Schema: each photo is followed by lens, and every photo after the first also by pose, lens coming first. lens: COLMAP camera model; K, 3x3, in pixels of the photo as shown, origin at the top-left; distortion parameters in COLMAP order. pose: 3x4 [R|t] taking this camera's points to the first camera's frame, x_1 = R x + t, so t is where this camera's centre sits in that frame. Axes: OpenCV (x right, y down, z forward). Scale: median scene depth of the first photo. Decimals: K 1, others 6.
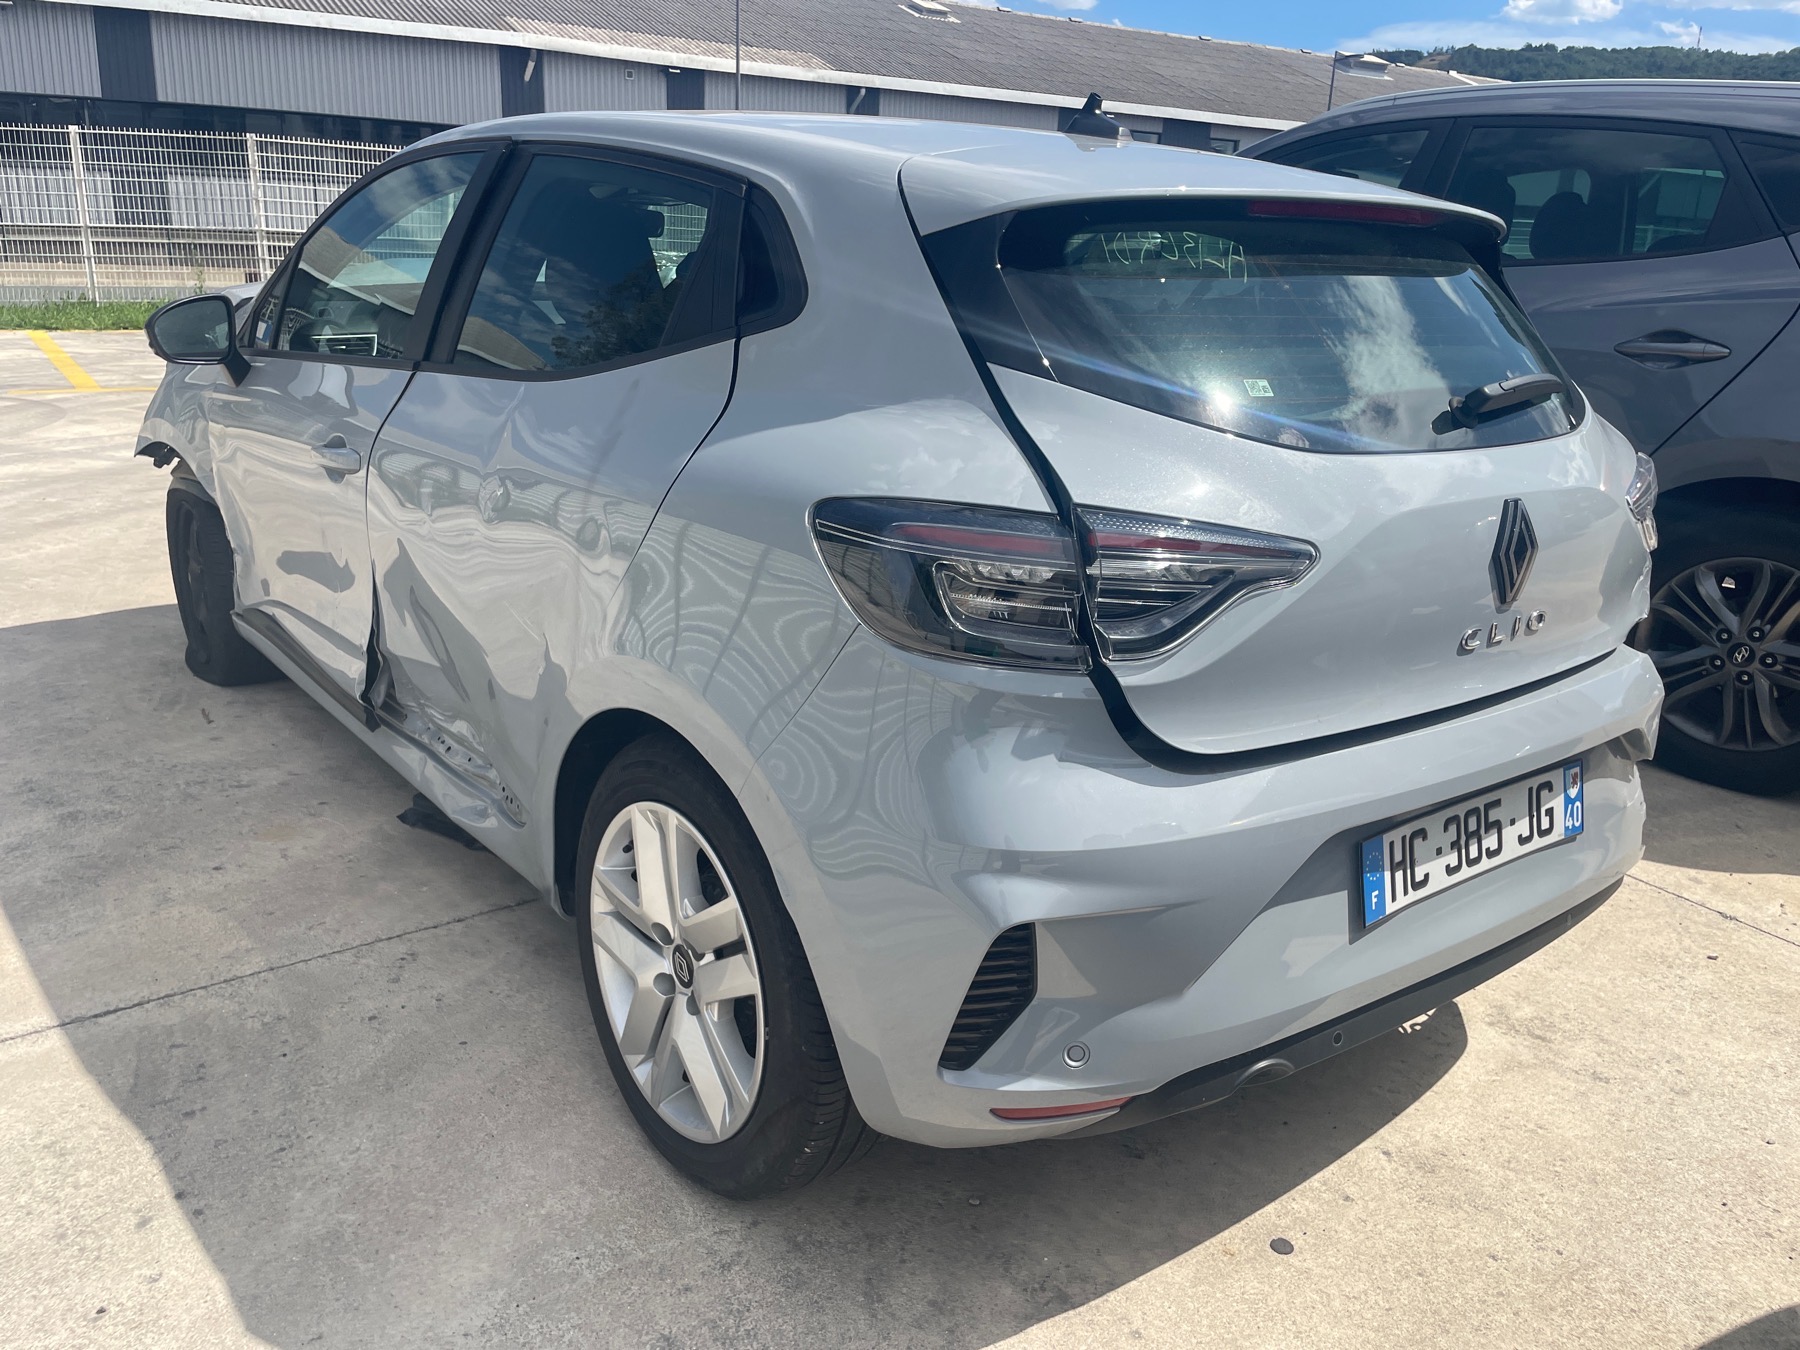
lens RADIAL K [[1358.2, 0, 905.7], [0, 1358.2, 683.9], [0, 0, 1]] dist [0.085602, -0.119236]
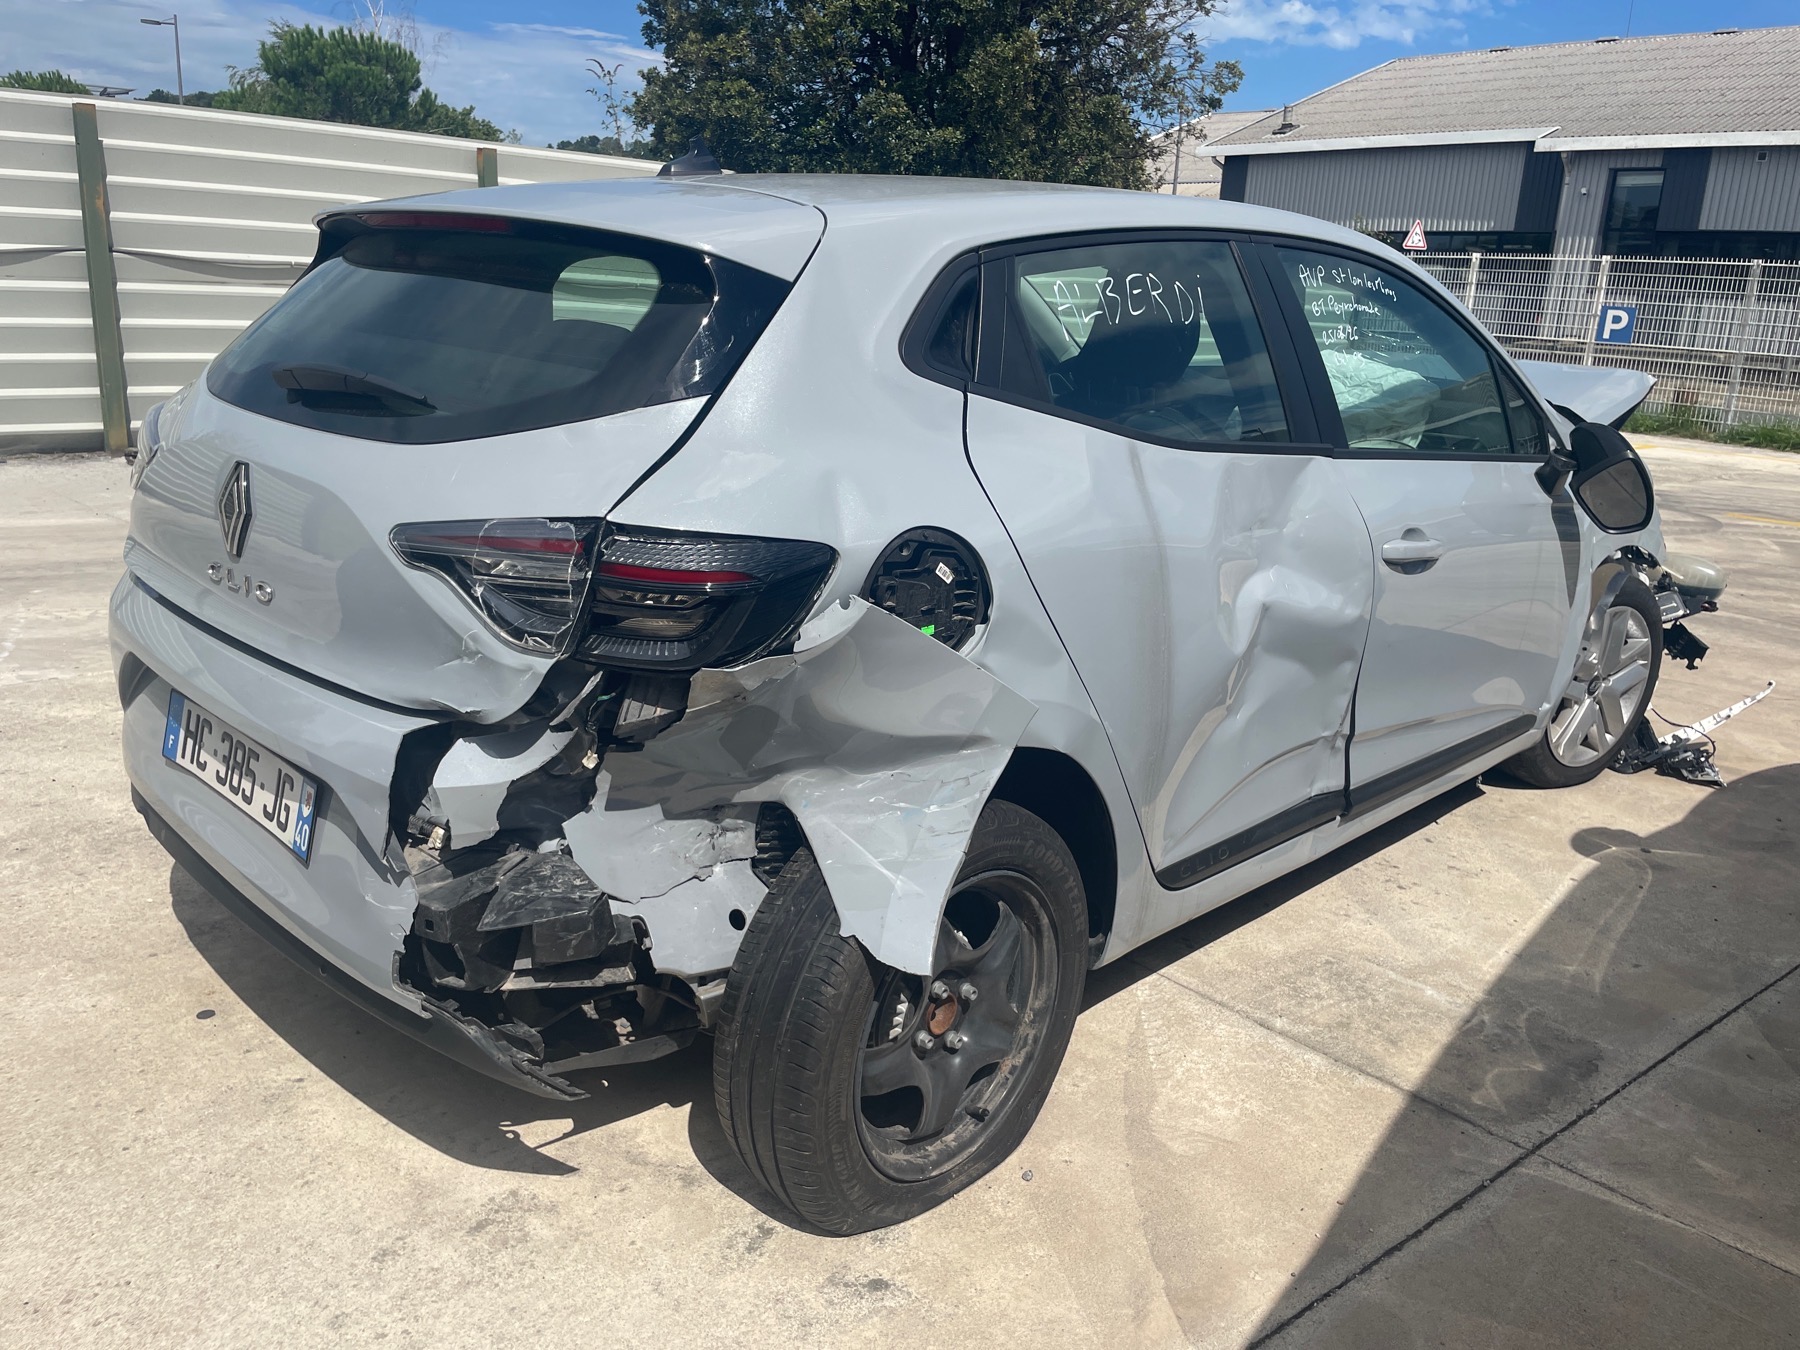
lens RADIAL K [[1358.2, 0, 905.7], [0, 1358.2, 683.9], [0, 0, 1]] dist [0.085602, -0.119236]
pose [[0.131553, 0.243125, -0.961033, 1.229924], [-0.349520, 0.918576, 0.184540, -0.278787], [0.927647, 0.311623, 0.205818, 1.001121]]
